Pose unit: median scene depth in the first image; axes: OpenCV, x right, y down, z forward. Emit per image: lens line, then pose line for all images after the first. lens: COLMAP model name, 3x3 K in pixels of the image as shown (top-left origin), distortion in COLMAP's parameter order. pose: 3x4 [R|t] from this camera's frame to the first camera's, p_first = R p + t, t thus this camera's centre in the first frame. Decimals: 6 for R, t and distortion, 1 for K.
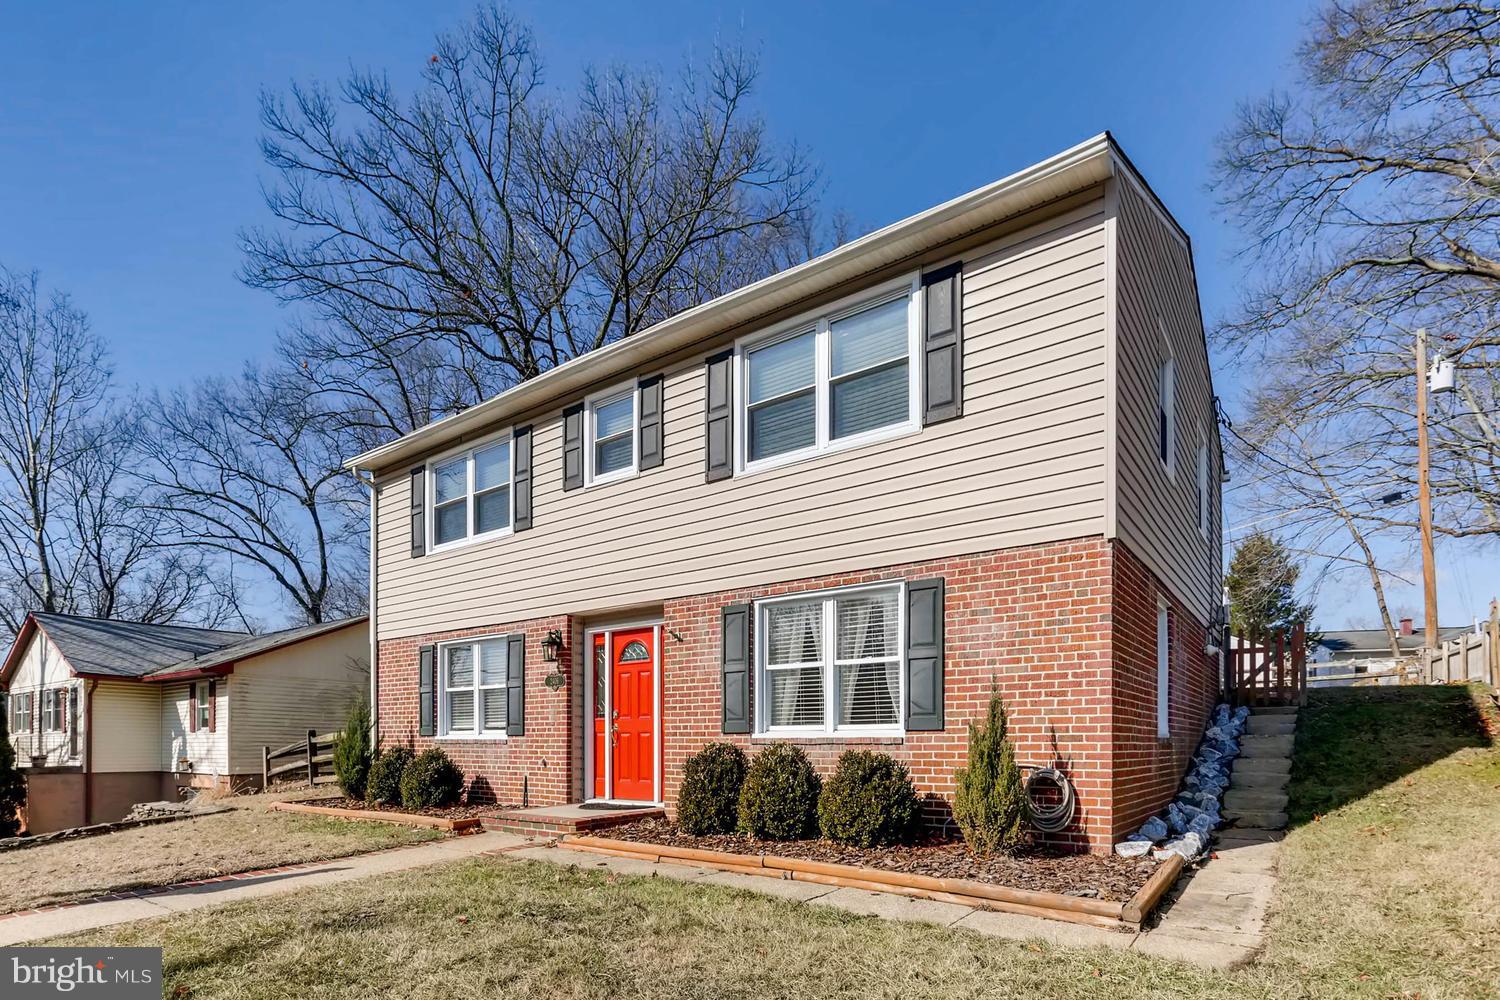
lens RADIAL K [[731.6, 0, 753.0], [0, 731.6, 478.3], [0, 0, 1]] dist [-0.004012, 0.000593]
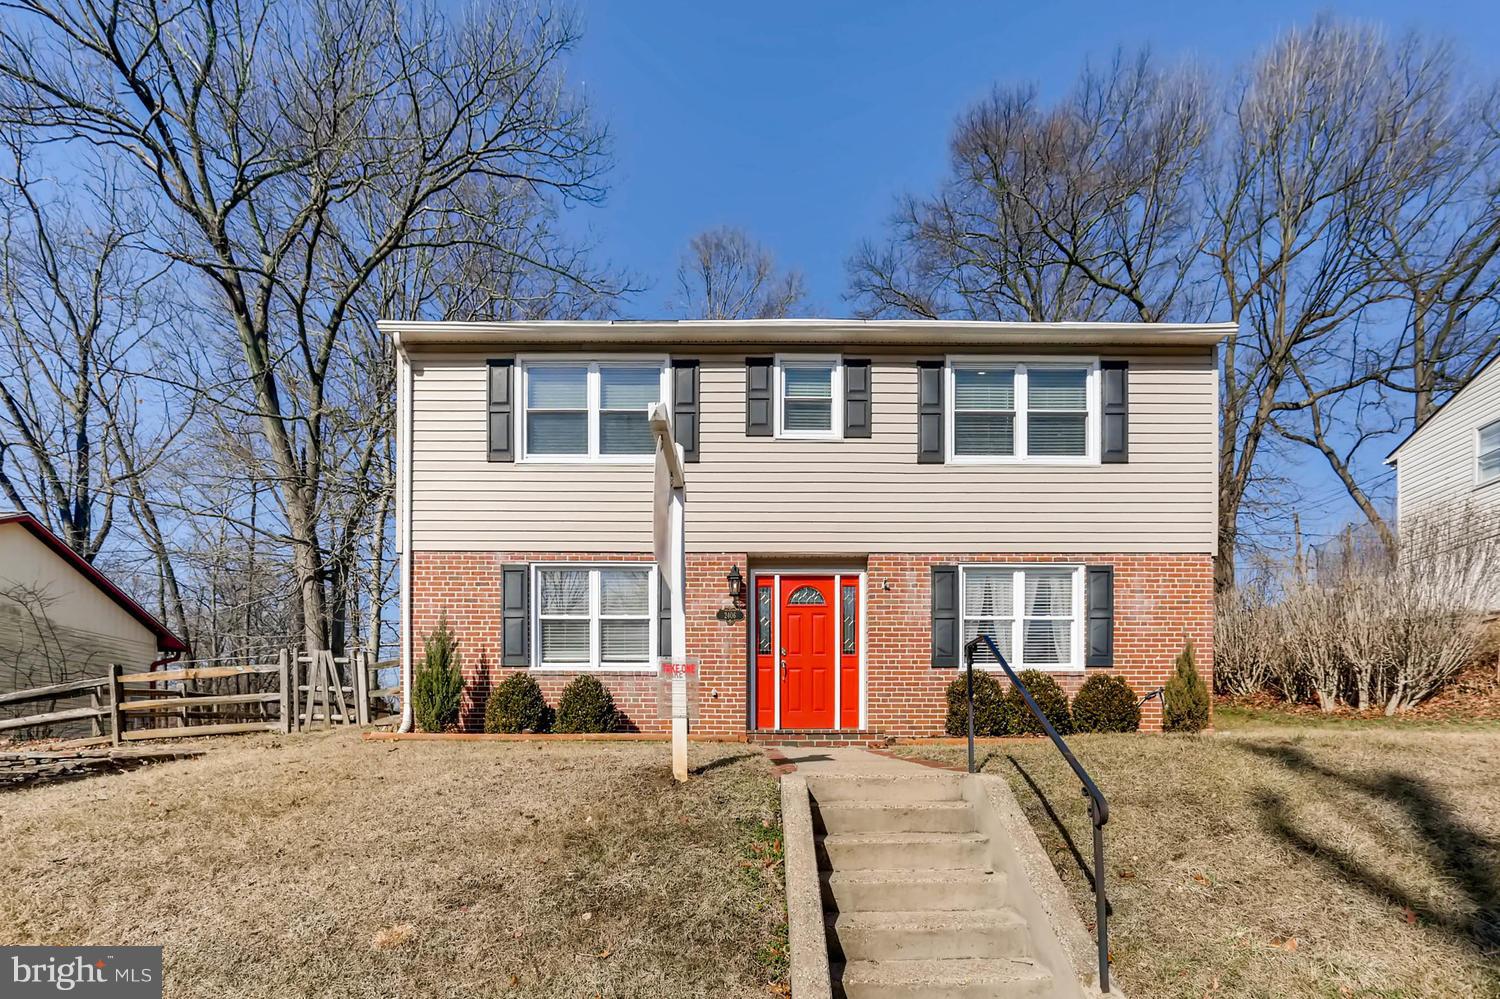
lens RADIAL K [[480.3, 0, 750.0], [0, 480.3, 533.5], [0, 0, 1]] dist [-0.000488, 0.000024]
pose [[0.803906, 0.168542, 0.570376, -0.669533], [-0.203248, 0.979123, -0.002860, 0.166945], [-0.558951, -0.113628, 0.821379, 0.462392]]
